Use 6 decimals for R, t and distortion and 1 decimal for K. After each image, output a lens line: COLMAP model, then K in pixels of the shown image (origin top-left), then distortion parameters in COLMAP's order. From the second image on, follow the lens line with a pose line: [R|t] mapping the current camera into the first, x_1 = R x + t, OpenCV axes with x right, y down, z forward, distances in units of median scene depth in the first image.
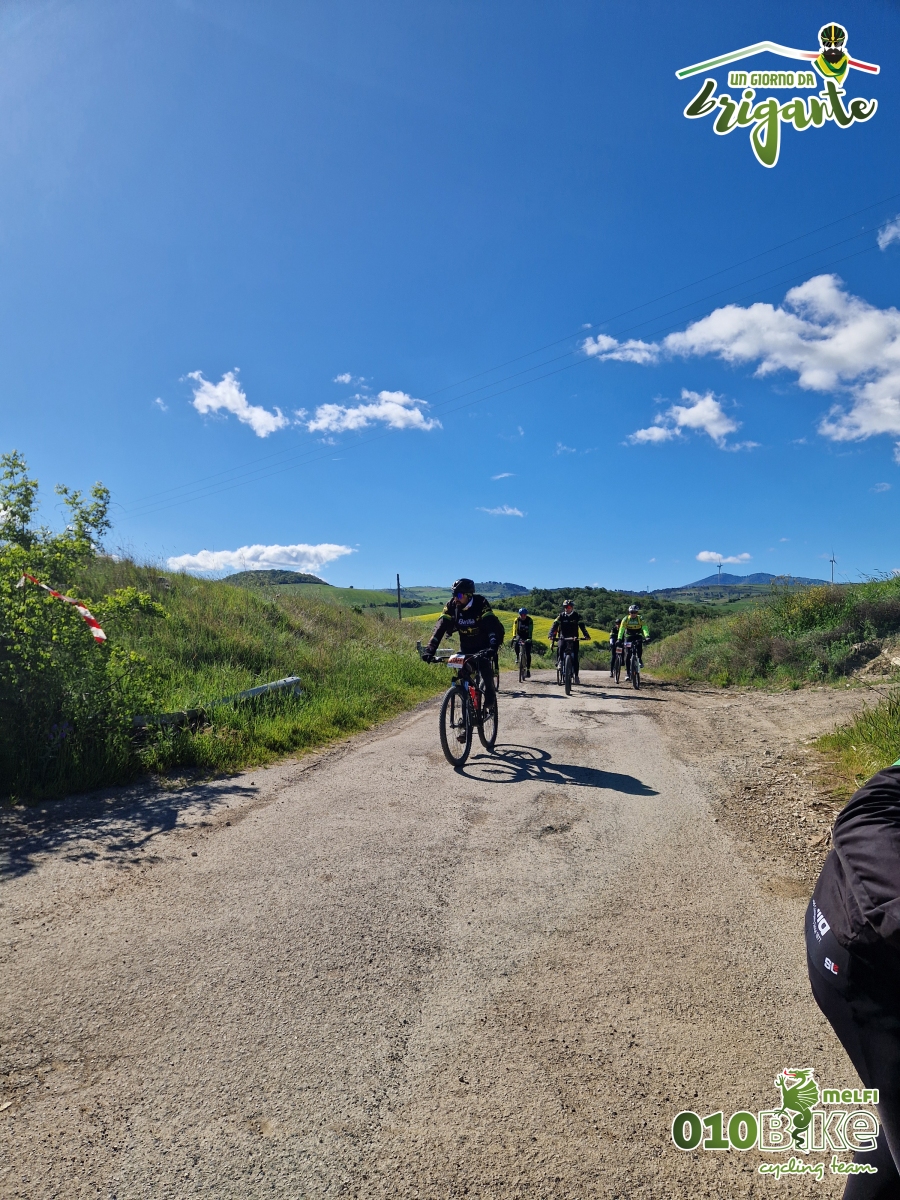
lens RADIAL K [[809.4, 0, 449.1], [0, 809.4, 595.7], [0, 0, 1]] dist [0.088950, -0.068810]
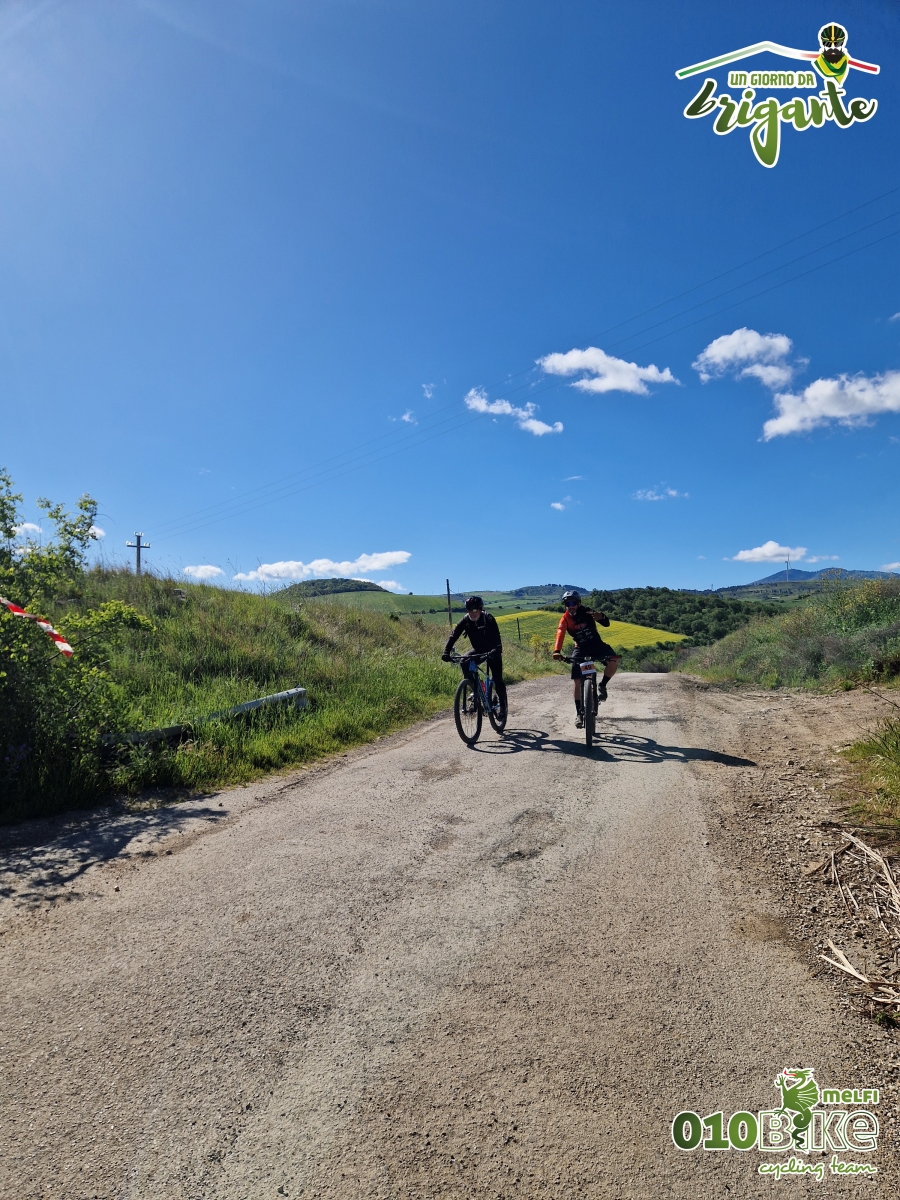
lens RADIAL K [[809.4, 0, 451.9], [0, 809.4, 607.5], [0, 0, 1]] dist [0.088950, -0.068810]
pose [[0.997157, -0.025916, -0.070751, 0.136270], [0.026518, 0.999620, 0.007578, 0.001781], [0.070528, -0.009433, 0.997465, 0.100863]]
